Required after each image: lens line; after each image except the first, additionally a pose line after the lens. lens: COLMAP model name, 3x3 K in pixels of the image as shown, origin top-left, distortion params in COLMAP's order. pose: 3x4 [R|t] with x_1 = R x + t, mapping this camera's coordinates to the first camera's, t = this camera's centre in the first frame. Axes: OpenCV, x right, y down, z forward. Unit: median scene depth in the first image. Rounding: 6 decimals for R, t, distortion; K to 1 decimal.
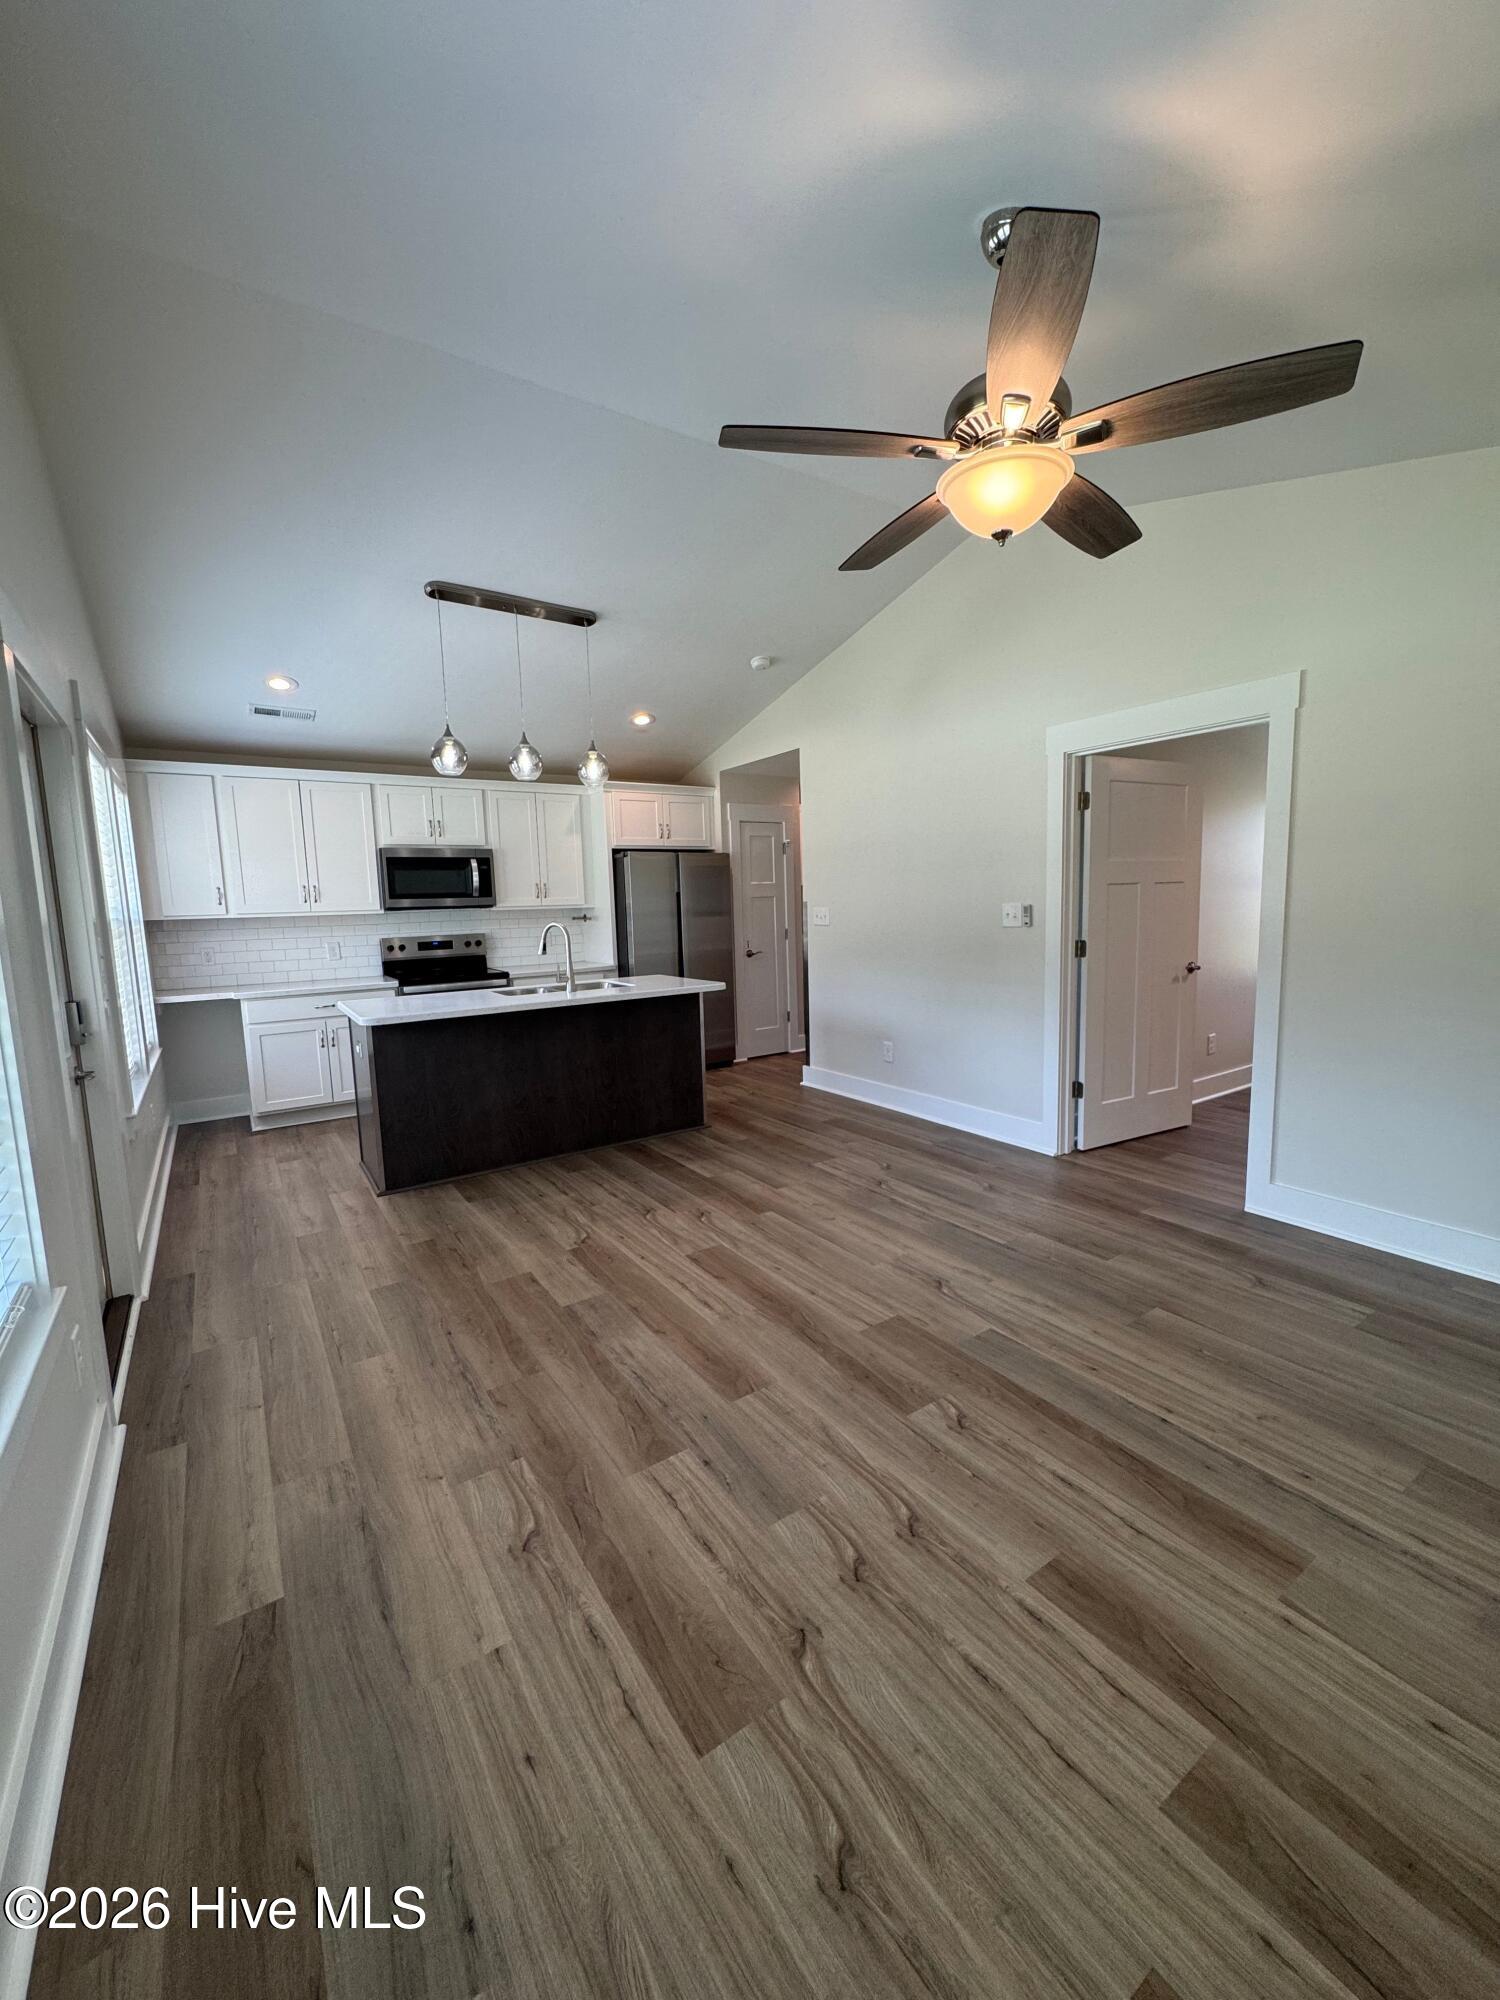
lens RADIAL K [[797.7, 0, 753.9], [0, 797.7, 1004.0], [0, 0, 1]] dist [-0.005575, 0.000642]
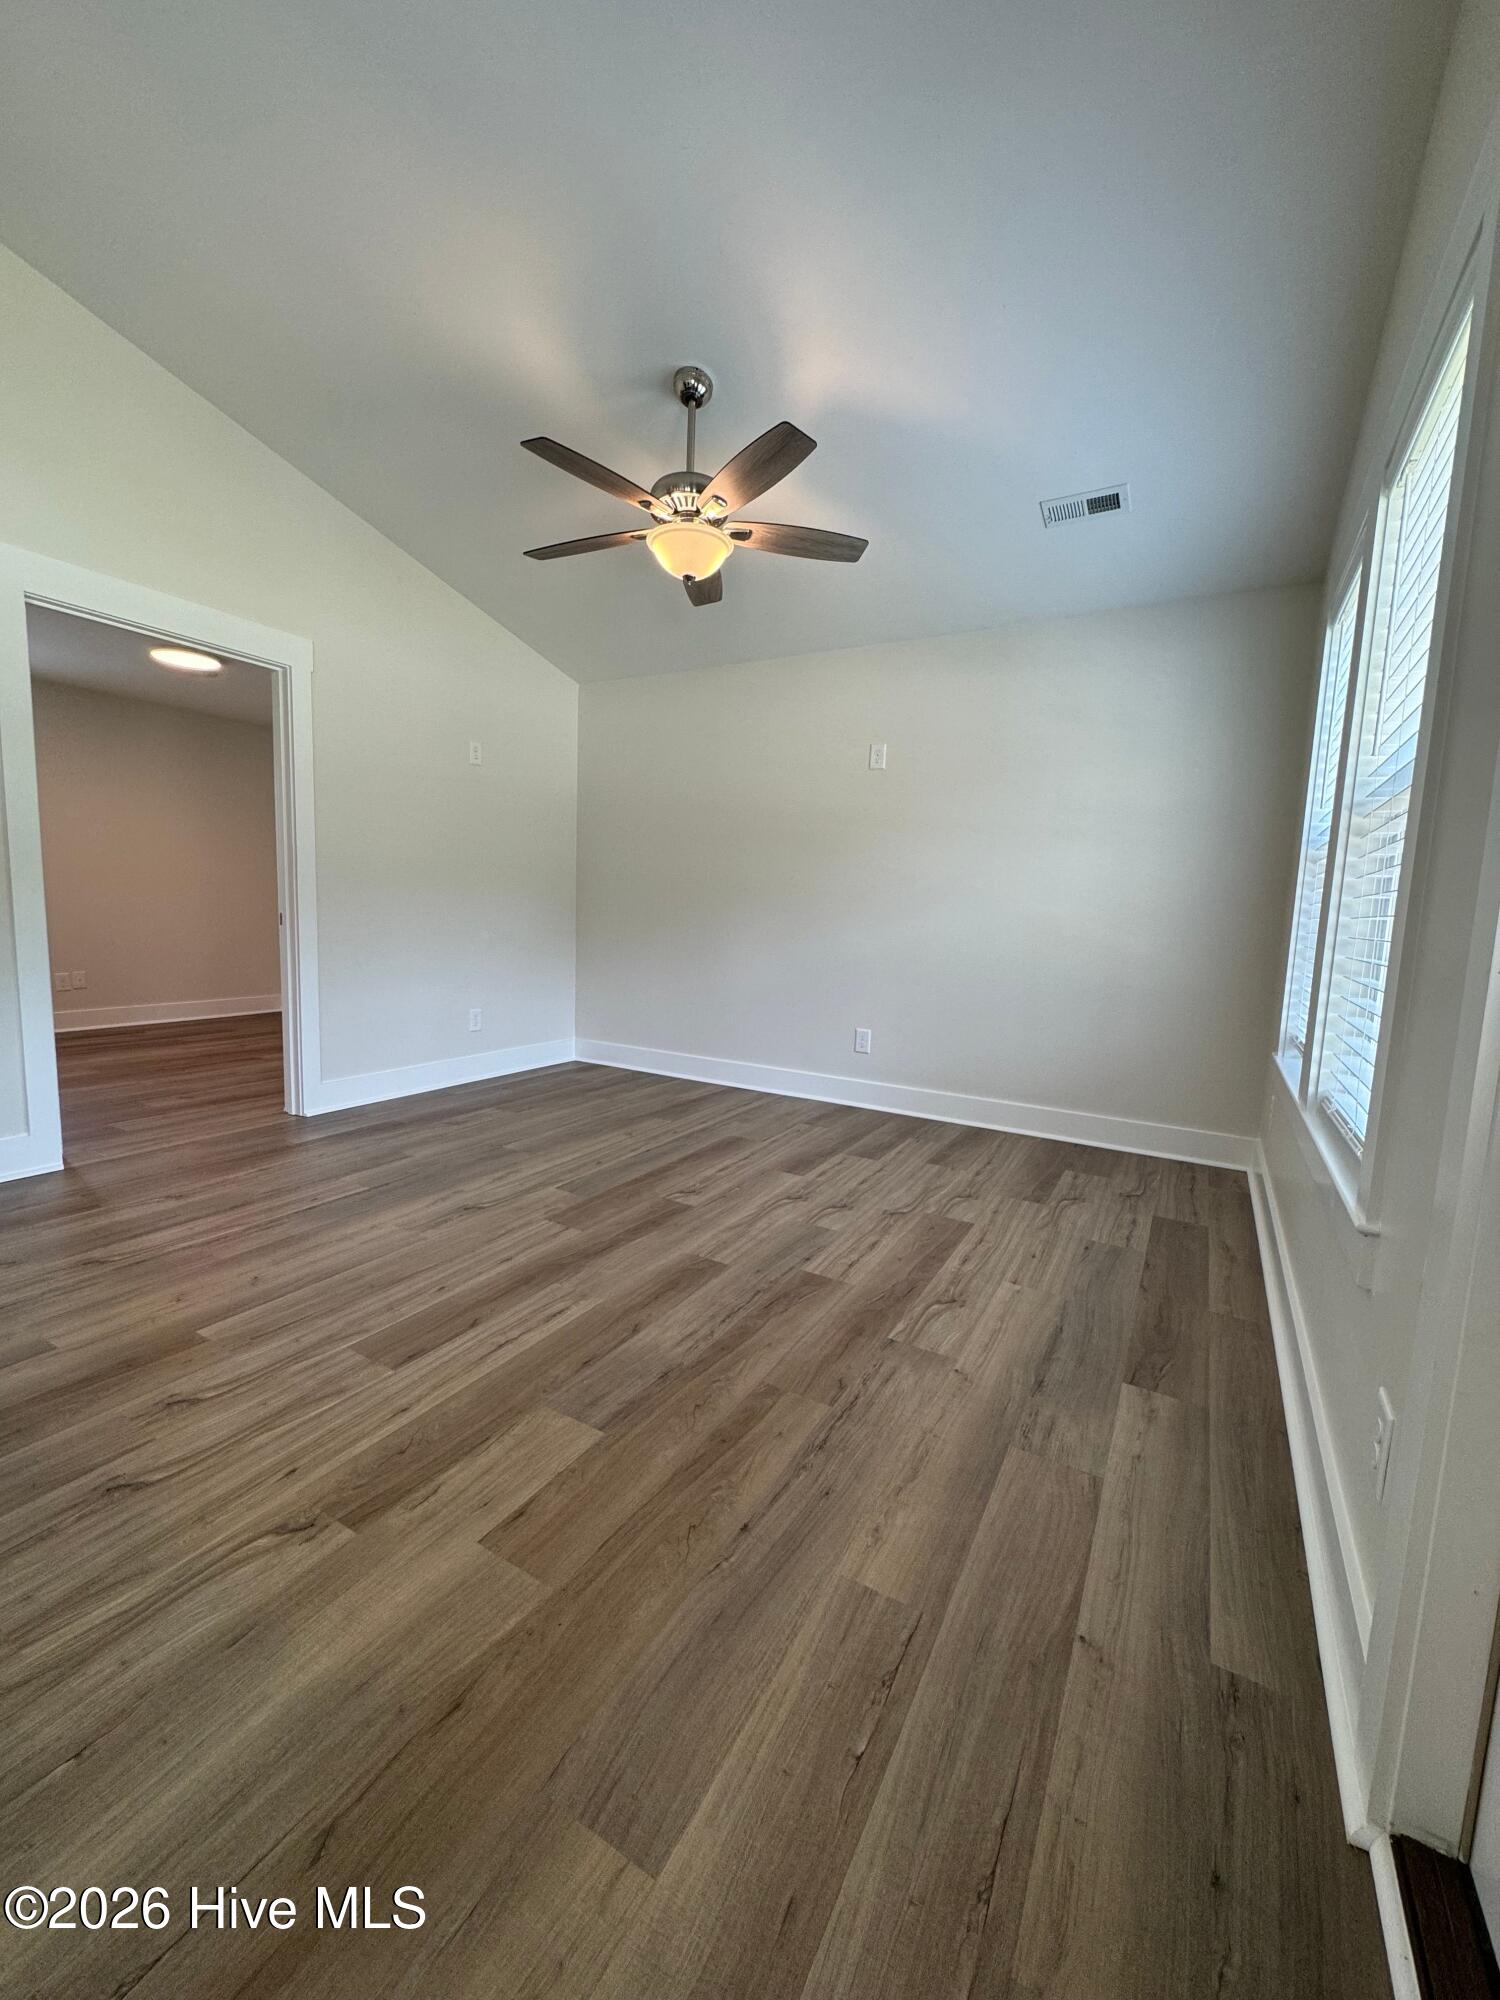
lens RADIAL K [[797.7, 0, 749.8], [0, 797.7, 999.6], [0, 0, 1]] dist [-0.005575, 0.000642]
pose [[-0.441359, -0.092125, 0.892589, -0.706146], [0.092465, 0.984752, 0.147358, -0.008224], [-0.892554, 0.147571, -0.426111, 1.003272]]
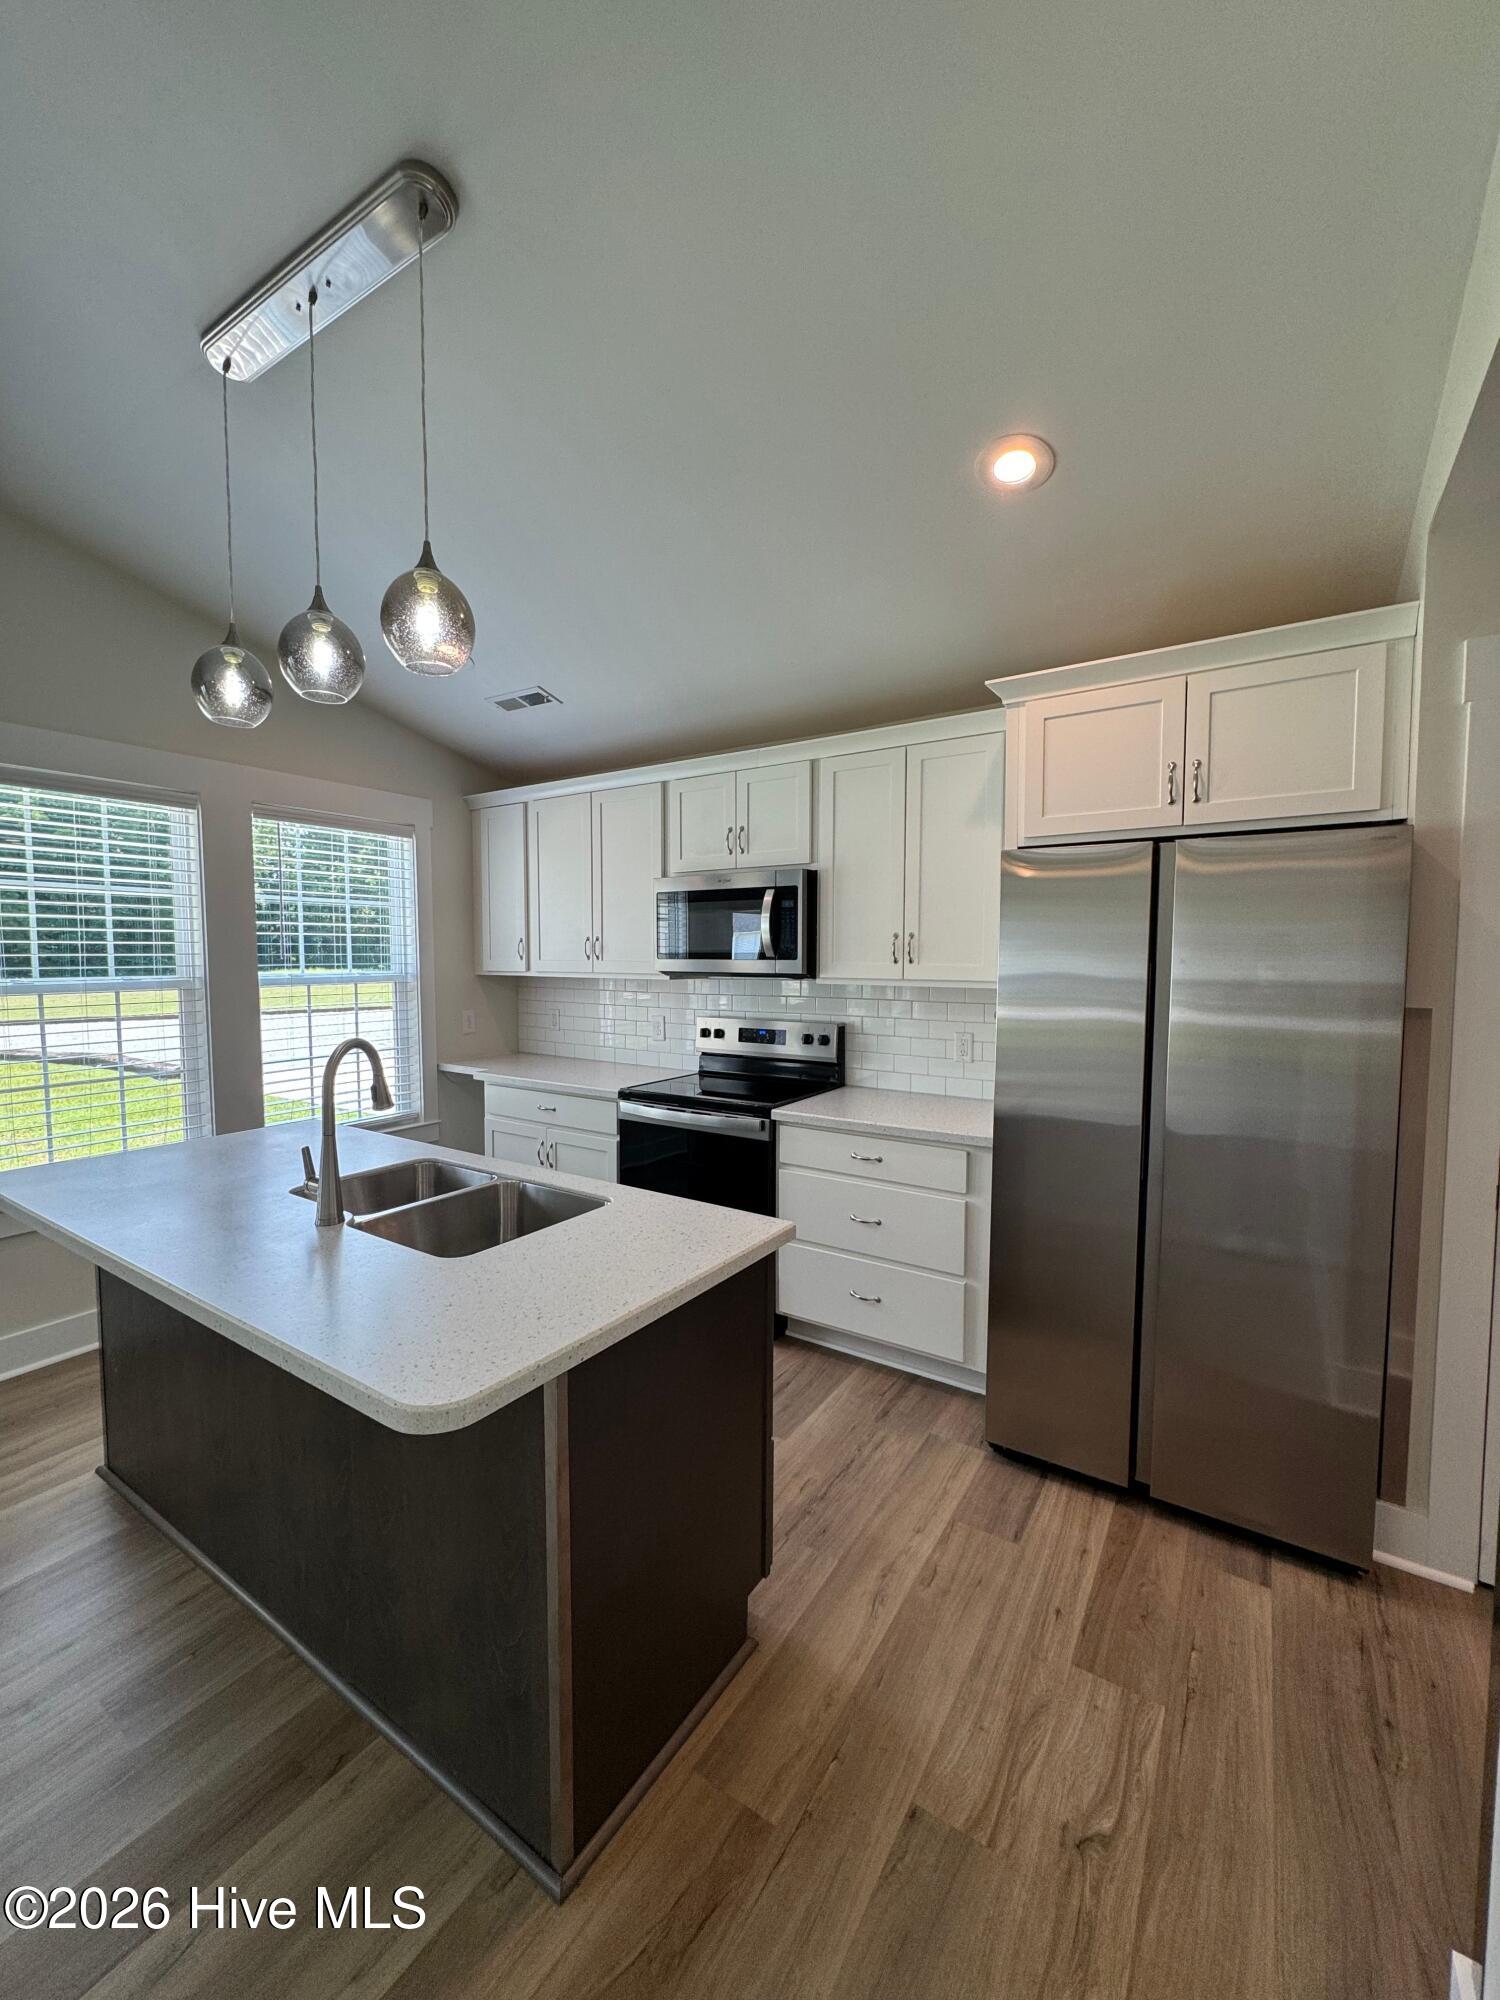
lens RADIAL K [[797.7, 0, 749.6], [0, 797.7, 999.0], [0, 0, 1]] dist [-0.005575, 0.000642]
pose [[0.386838, 0.077535, -0.918882, 0.286243], [-0.129944, 0.991099, 0.028923, -0.231139], [0.912946, 0.108214, 0.393470, 1.487420]]
